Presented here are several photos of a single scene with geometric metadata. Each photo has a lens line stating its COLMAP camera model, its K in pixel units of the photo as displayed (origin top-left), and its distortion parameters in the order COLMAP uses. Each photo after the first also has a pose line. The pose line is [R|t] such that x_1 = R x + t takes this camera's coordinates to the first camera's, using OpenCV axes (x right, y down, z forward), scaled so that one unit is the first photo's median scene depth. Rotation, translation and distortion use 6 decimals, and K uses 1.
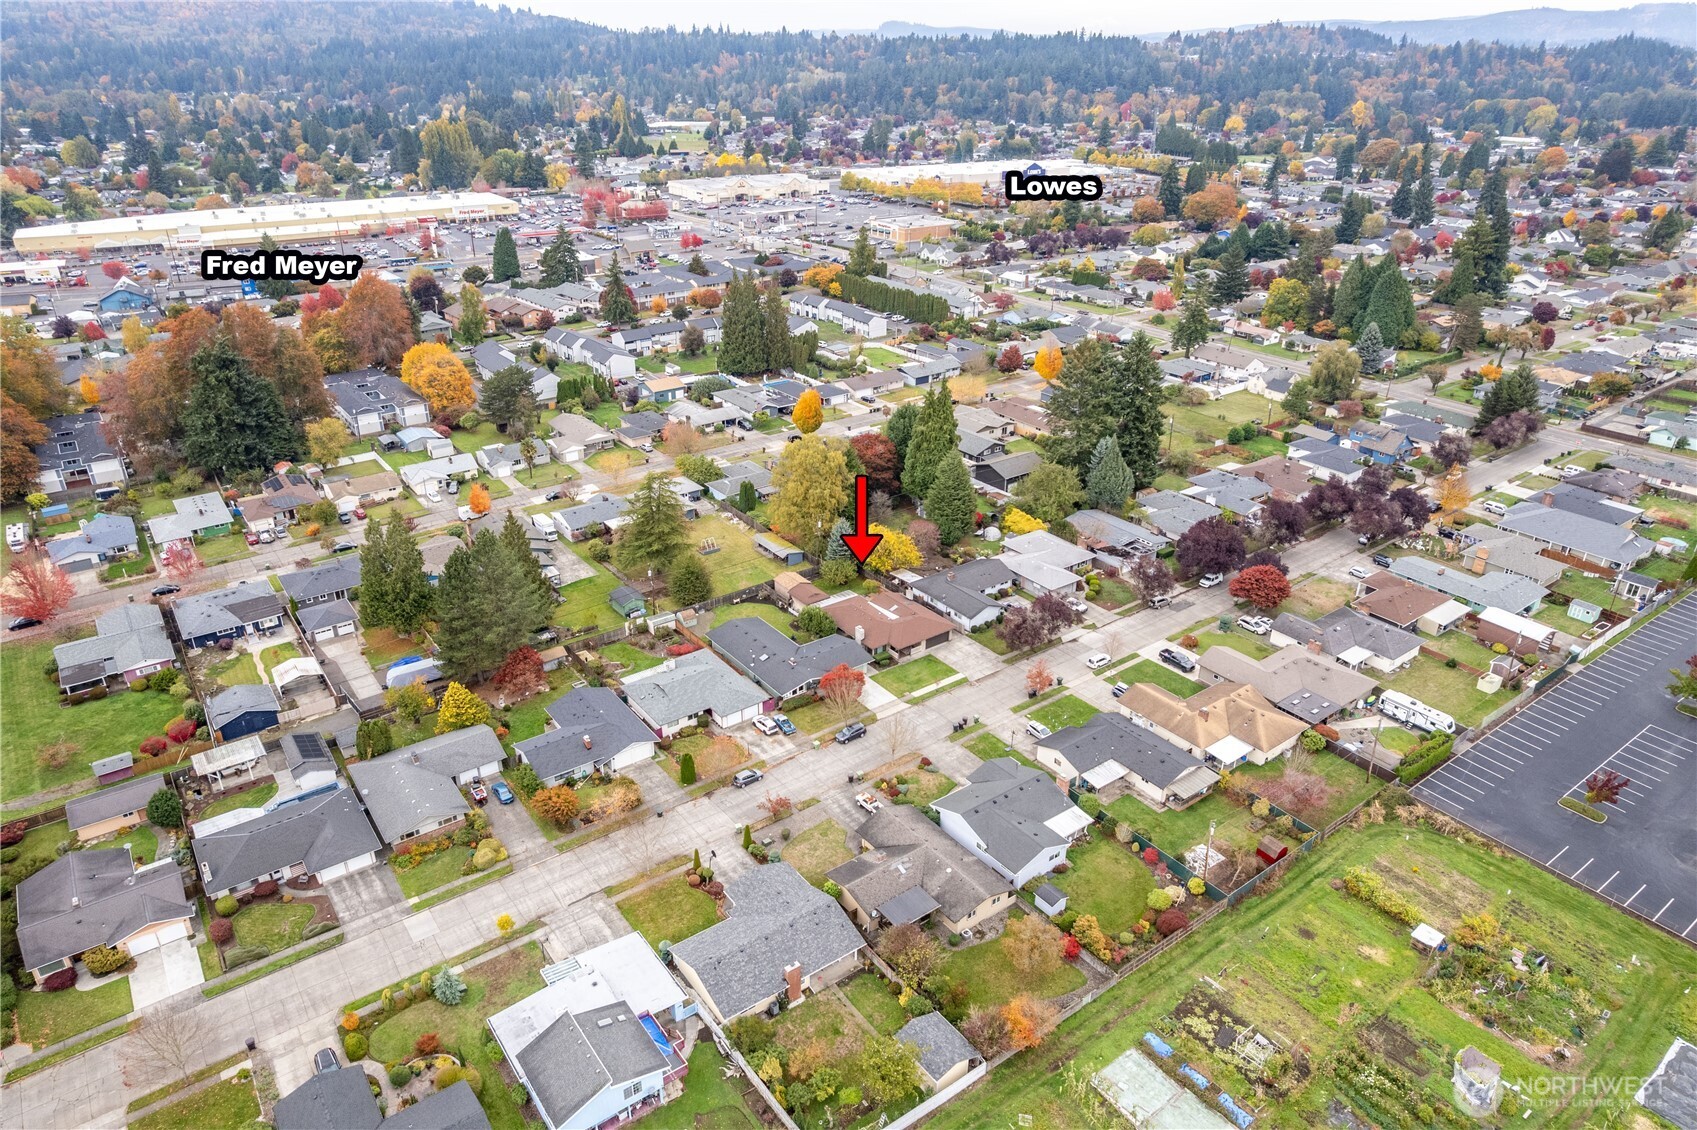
lens RADIAL K [[1096.3, 0, 854.9], [0, 1096.3, 565.7], [0, 0, 1]] dist [-0.020130, 0.002655]
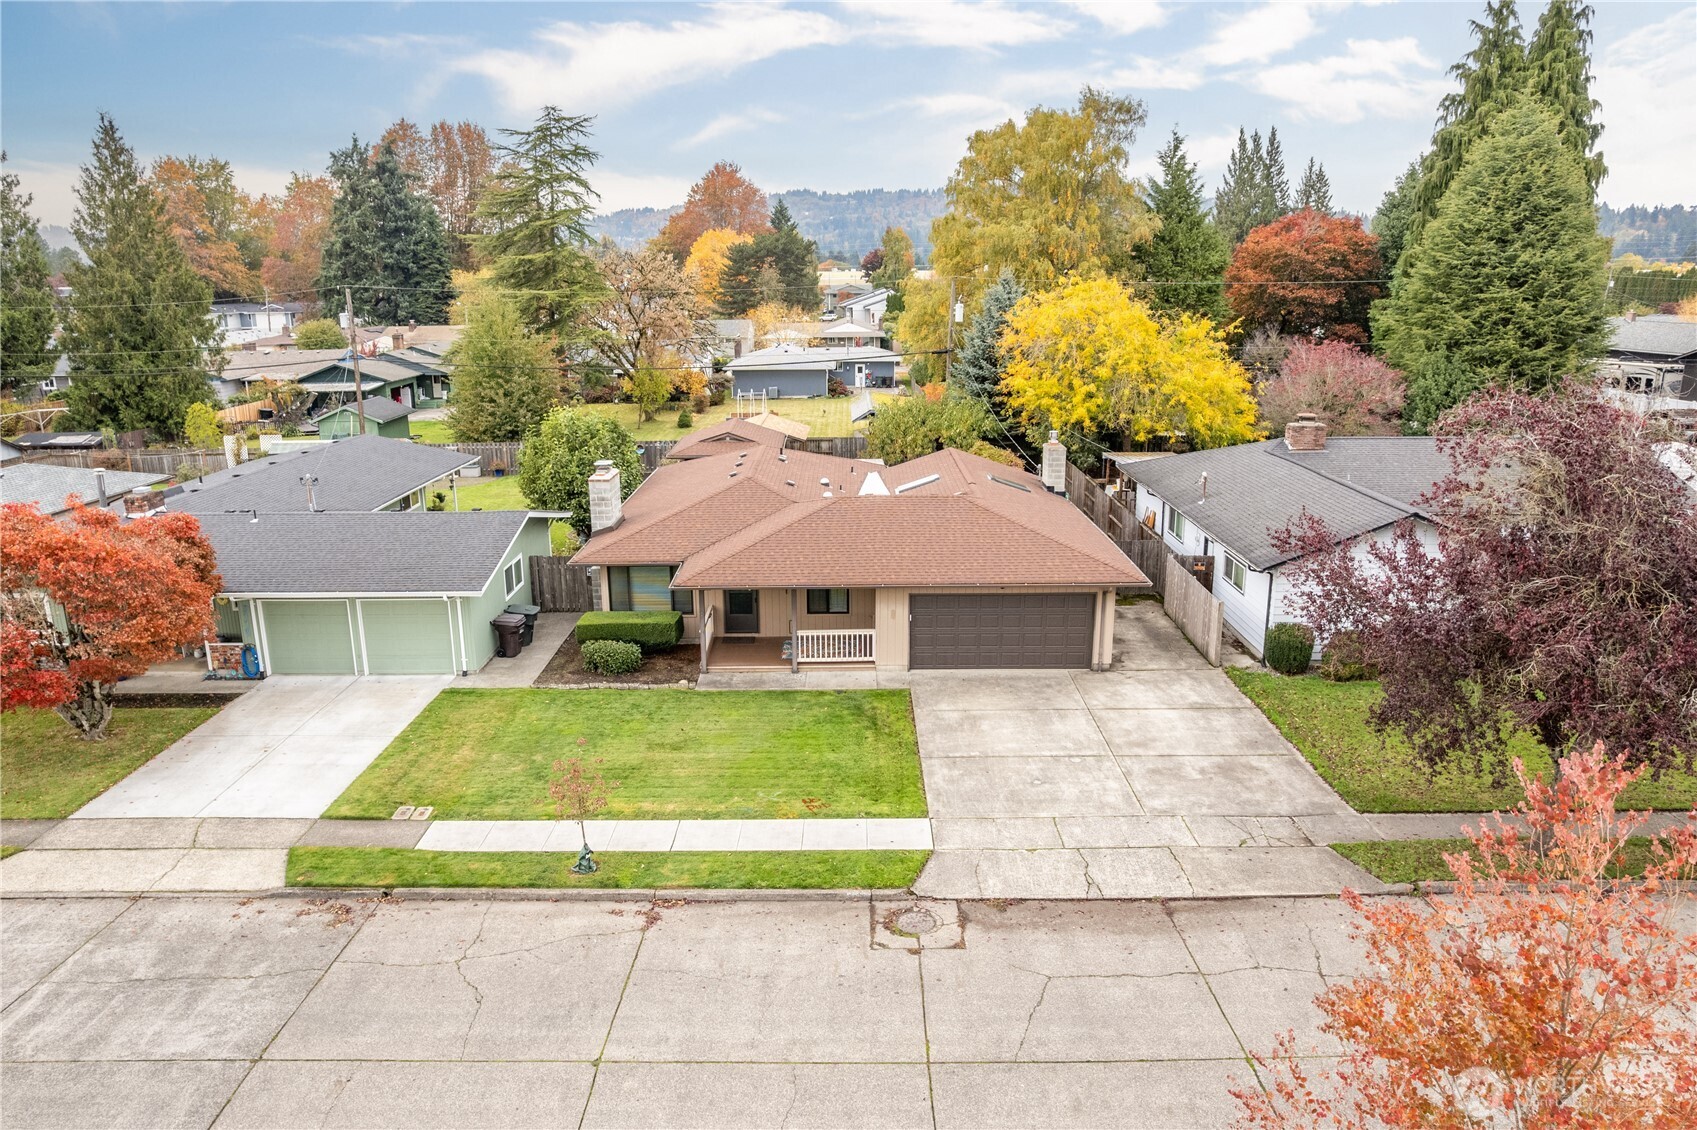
lens RADIAL K [[1096.3, 0, 854.9], [0, 1096.3, 565.7], [0, 0, 1]] dist [-0.020130, 0.002655]
pose [[0.801929, 0.144836, -0.579596, 0.166380], [-0.249712, 0.962616, -0.104953, 0.088149], [0.542728, 0.228897, 0.808117, 0.914537]]
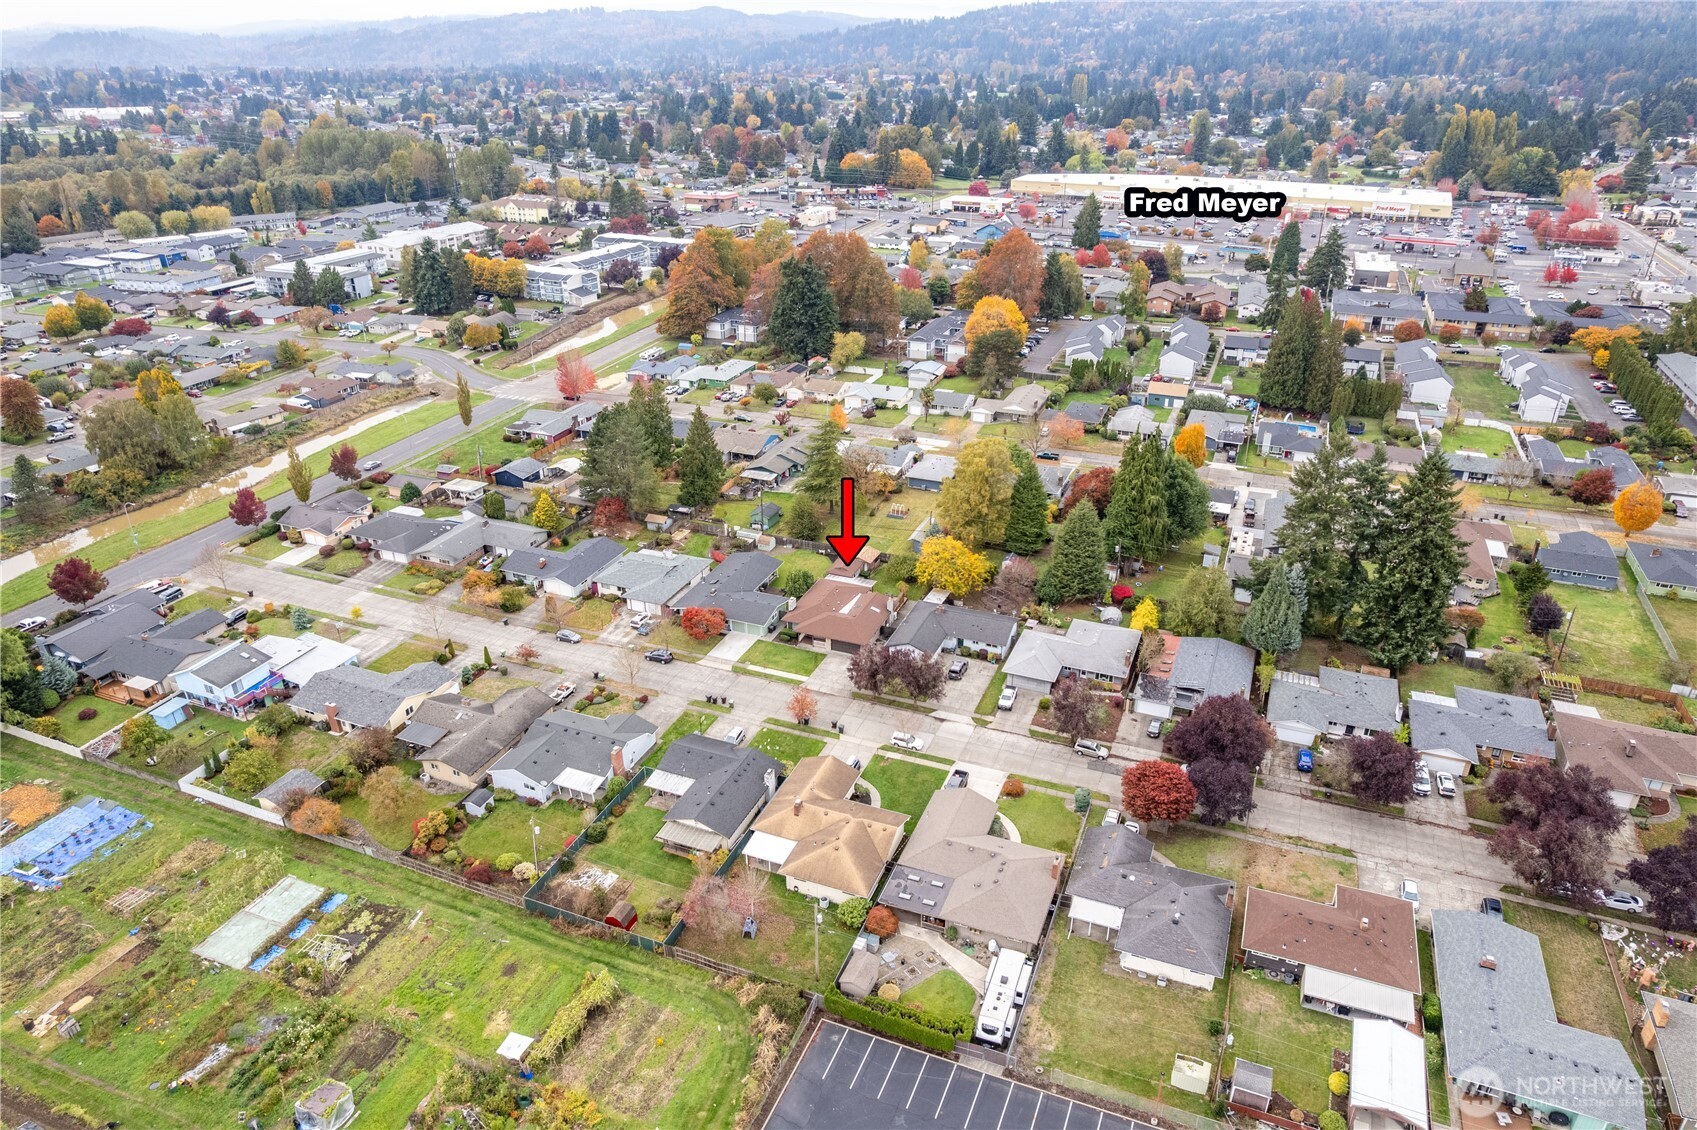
lens RADIAL K [[1096.3, 0, 854.9], [0, 1096.3, 565.7], [0, 0, 1]] dist [-0.020130, 0.002655]
pose [[0.506357, 0.369687, -0.779060, 0.874649], [-0.360169, 0.911534, 0.198455, -0.209543], [0.783505, 0.180104, 0.594711, 0.446903]]
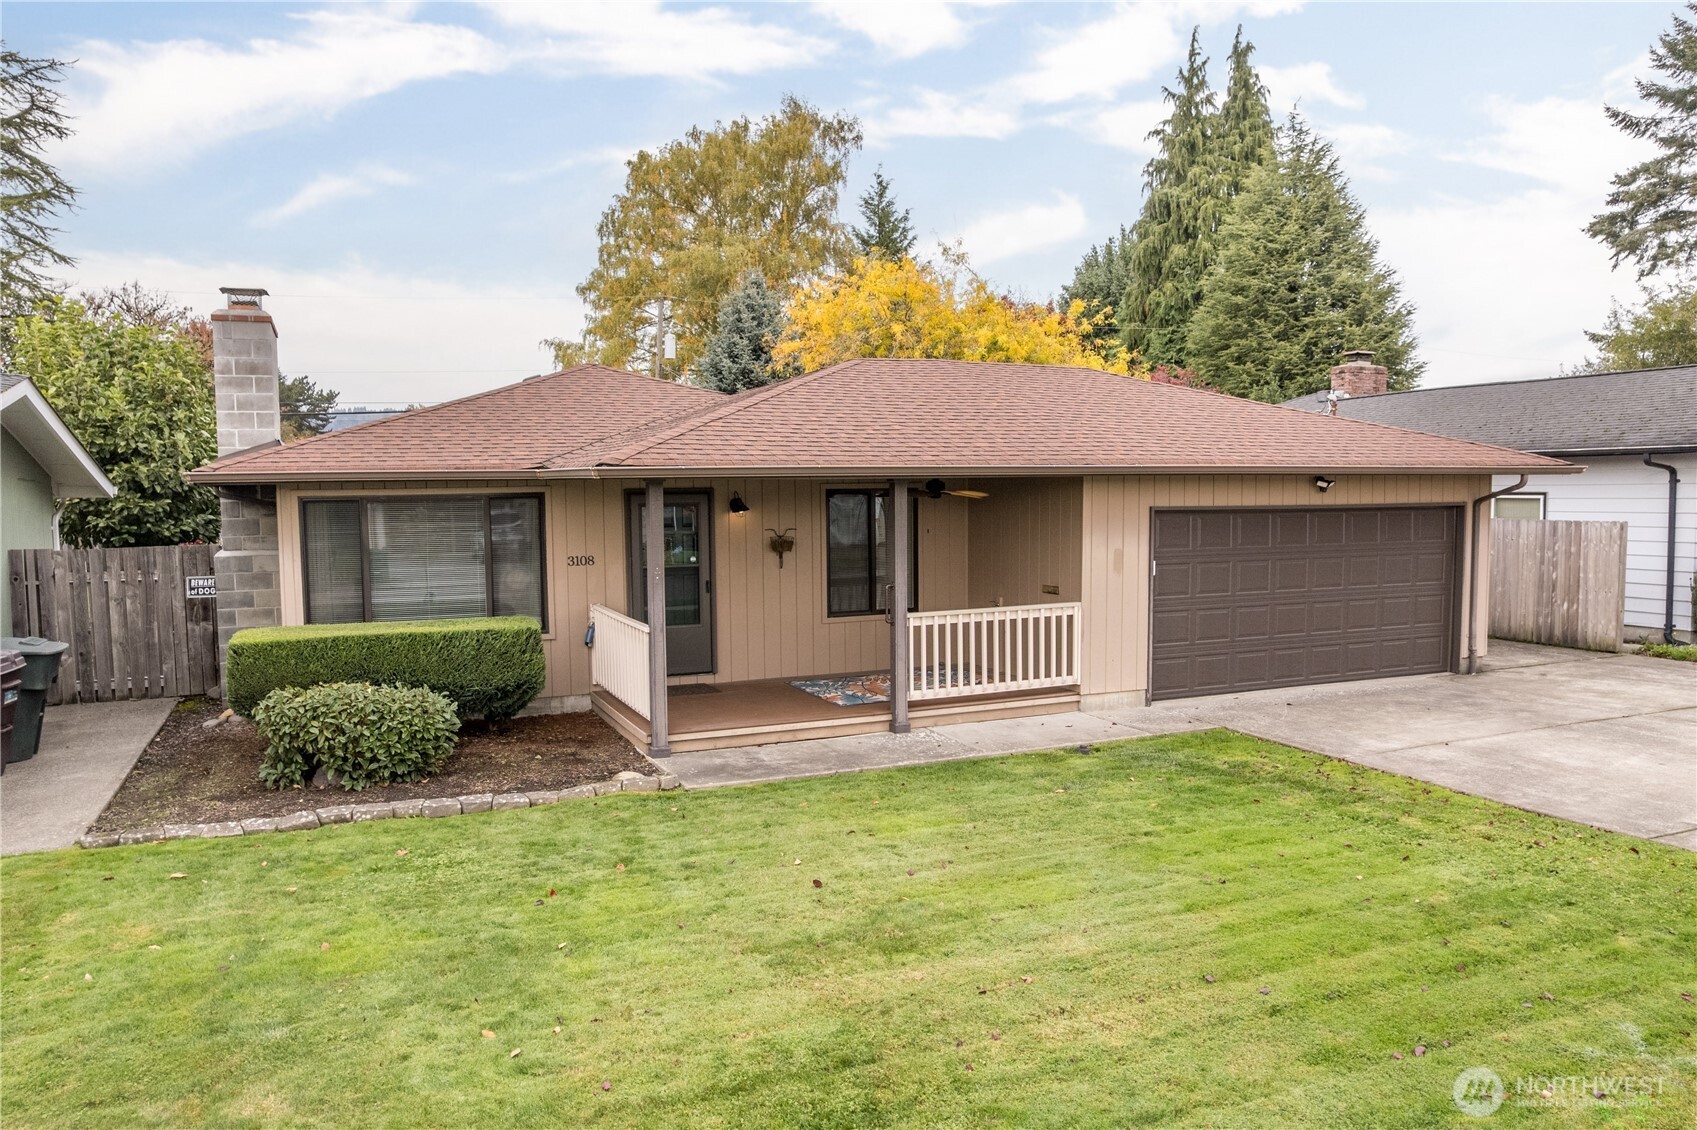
lens RADIAL K [[1096.3, 0, 854.9], [0, 1096.3, 565.7], [0, 0, 1]] dist [-0.020130, 0.002655]
pose [[0.964453, 0.011120, -0.264020, 0.067596], [-0.101766, 0.937683, -0.332256, 0.102164], [0.243872, 0.347314, 0.905483, 0.997353]]
